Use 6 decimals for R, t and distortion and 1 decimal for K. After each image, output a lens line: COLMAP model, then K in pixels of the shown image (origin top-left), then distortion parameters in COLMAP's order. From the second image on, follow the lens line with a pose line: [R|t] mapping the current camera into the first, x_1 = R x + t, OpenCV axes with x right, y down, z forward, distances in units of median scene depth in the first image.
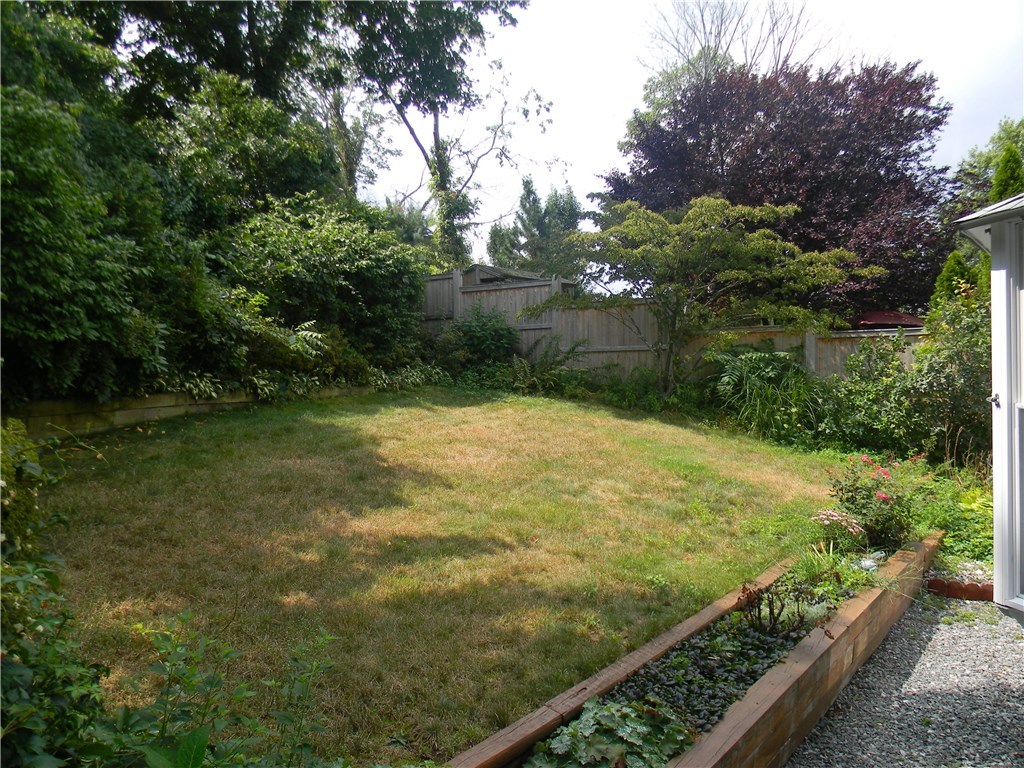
lens RADIAL K [[833.3, 0, 512.0], [0, 833.3, 384.0], [0, 0, 1]] dist [0.029543, -0.045904]
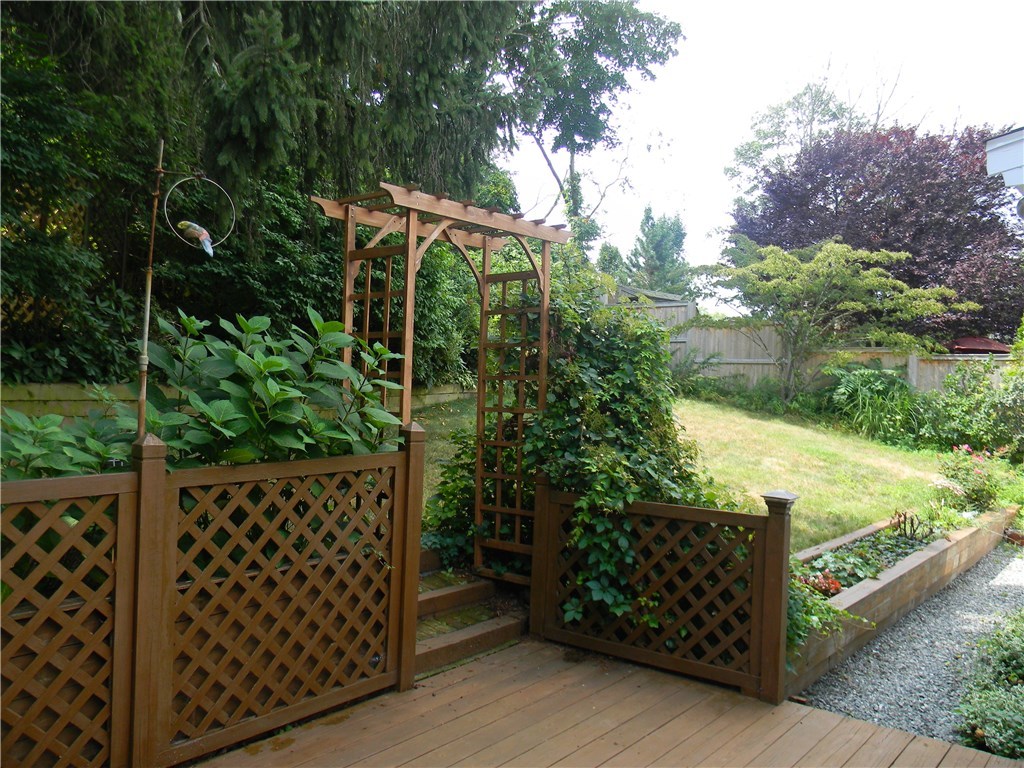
lens RADIAL K [[827.3, 0, 511.3], [0, 827.3, 388.1], [0, 0, 1]] dist [0.005403, -0.013599]
pose [[0.995863, 0.039131, -0.082011, -0.124055], [-0.039043, 0.999234, 0.002672, 0.006690], [0.082053, 0.000541, 0.996628, -0.245784]]
